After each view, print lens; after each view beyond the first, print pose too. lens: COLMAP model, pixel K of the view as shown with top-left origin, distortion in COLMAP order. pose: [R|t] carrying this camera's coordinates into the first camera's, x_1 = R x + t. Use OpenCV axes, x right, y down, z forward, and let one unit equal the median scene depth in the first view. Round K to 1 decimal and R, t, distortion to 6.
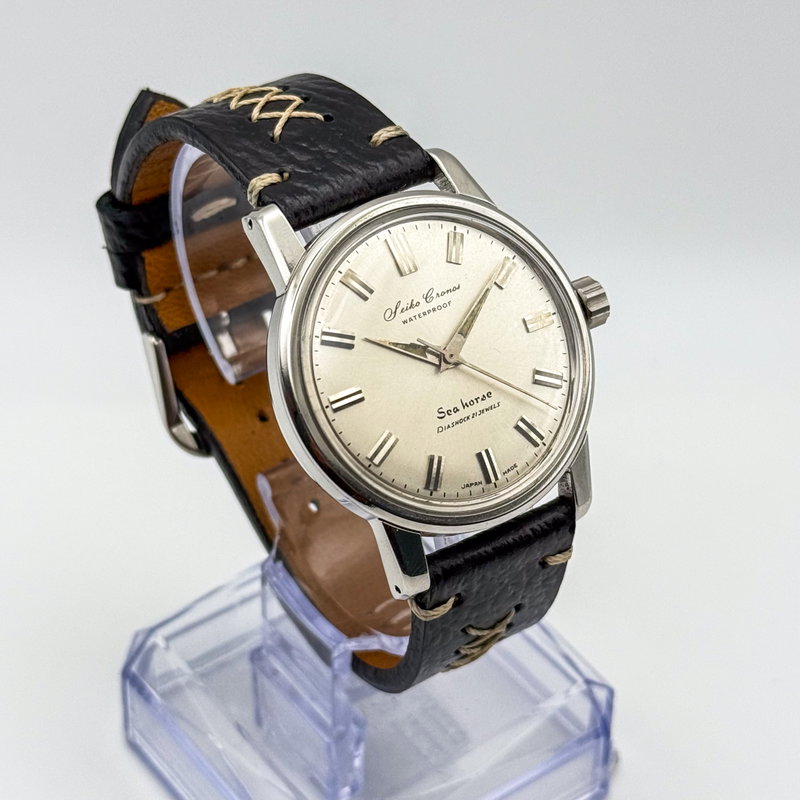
lens RADIAL K [[2217.1, 0, 400.0], [0, 2217.1, 400.0], [0, 0, 1]] dist [0.254525, -0.000510]
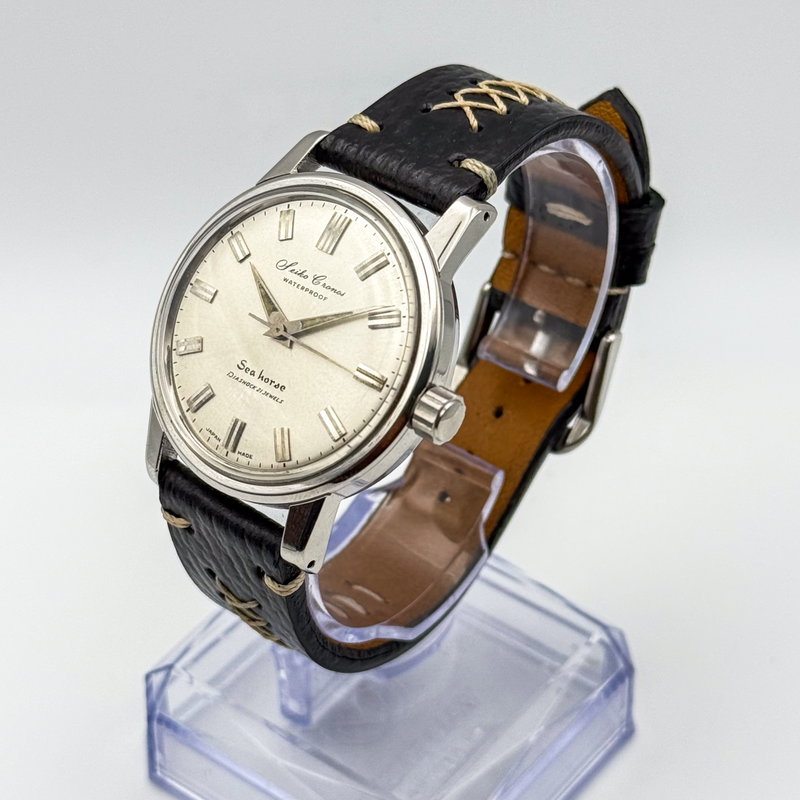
lens RADIAL K [[2217.1, 0, 400.0], [0, 2217.1, 400.0], [0, 0, 1]] dist [0.254525, -0.000510]
pose [[0.267753, 0.585587, -0.765112, 0.802046], [-0.599536, 0.722900, 0.343470, -0.364523], [0.754231, 0.366748, 0.544639, 0.478186]]
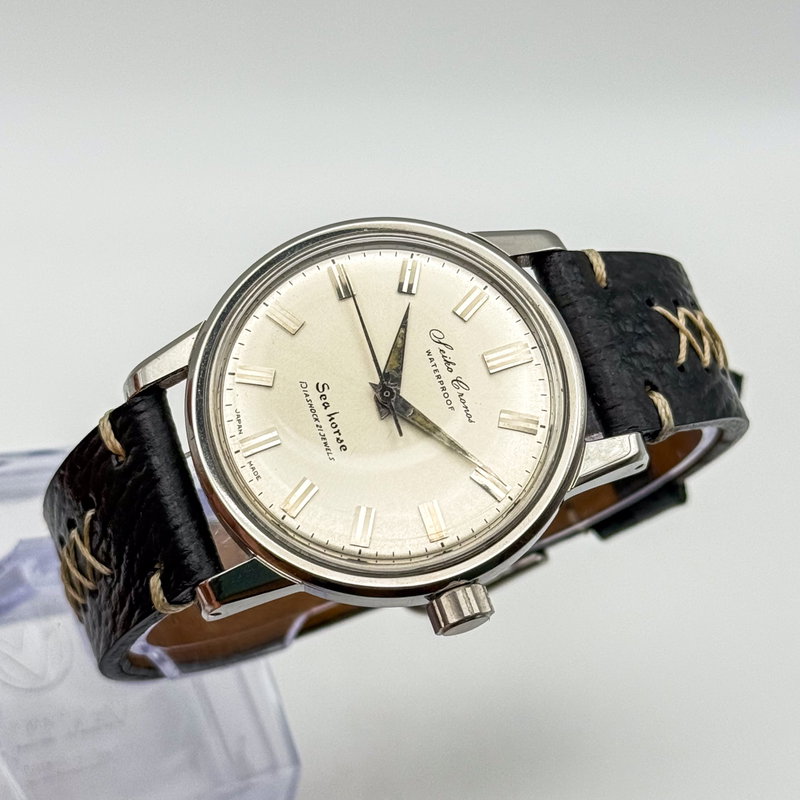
lens RADIAL K [[2217.1, 0, 400.0], [0, 2217.1, 400.0], [0, 0, 1]] dist [0.254525, -0.000510]
pose [[-0.057304, 0.745076, -0.664514, 0.573705], [-0.991372, 0.036129, 0.125999, -0.128038], [0.117887, 0.666000, 0.736577, 0.350268]]
